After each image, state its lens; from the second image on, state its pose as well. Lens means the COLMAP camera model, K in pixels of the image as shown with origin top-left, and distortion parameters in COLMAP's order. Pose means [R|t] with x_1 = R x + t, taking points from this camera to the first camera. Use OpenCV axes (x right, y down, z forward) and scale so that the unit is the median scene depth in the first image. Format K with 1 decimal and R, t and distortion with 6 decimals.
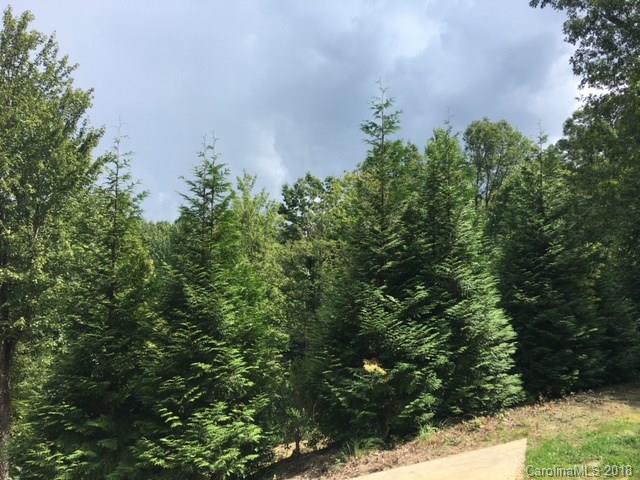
lens RADIAL K [[538.9, 0, 319.4], [0, 538.9, 241.6], [0, 0, 1]] dist [0.105736, -0.190491]
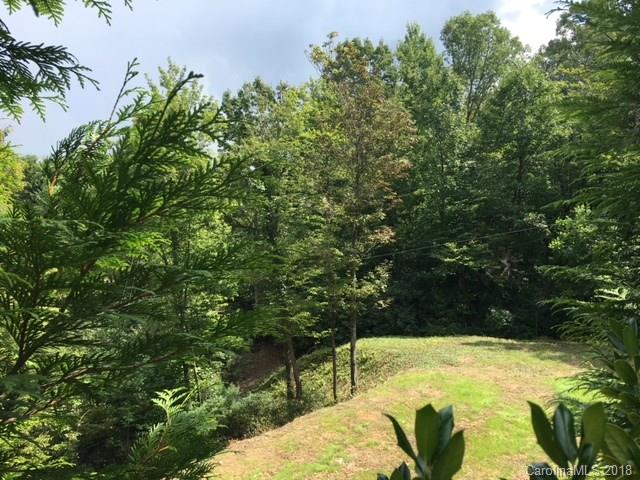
lens RADIAL K [[534.5, 0, 318.6], [0, 534.5, 237.9], [0, 0, 1]] dist [0.122833, -0.178021]
pose [[0.994835, -0.019333, 0.099647, -0.063729], [0.009143, 0.994770, 0.101728, 0.181860], [-0.101092, -0.100292, 0.989809, 1.035586]]
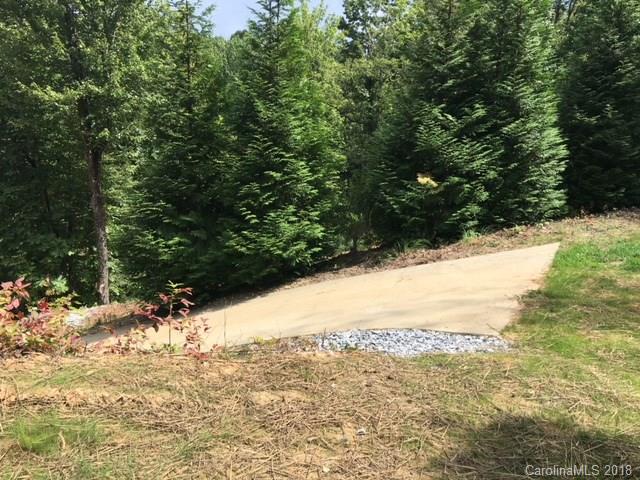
lens RADIAL K [[534.5, 0, 318.6], [0, 534.5, 237.9], [0, 0, 1]] dist [0.122833, -0.178021]
pose [[0.994274, 0.041055, -0.098664, -0.004749], [-0.008304, 0.950149, 0.311687, 0.004077], [0.106542, -0.309083, 0.945048, -0.084924]]
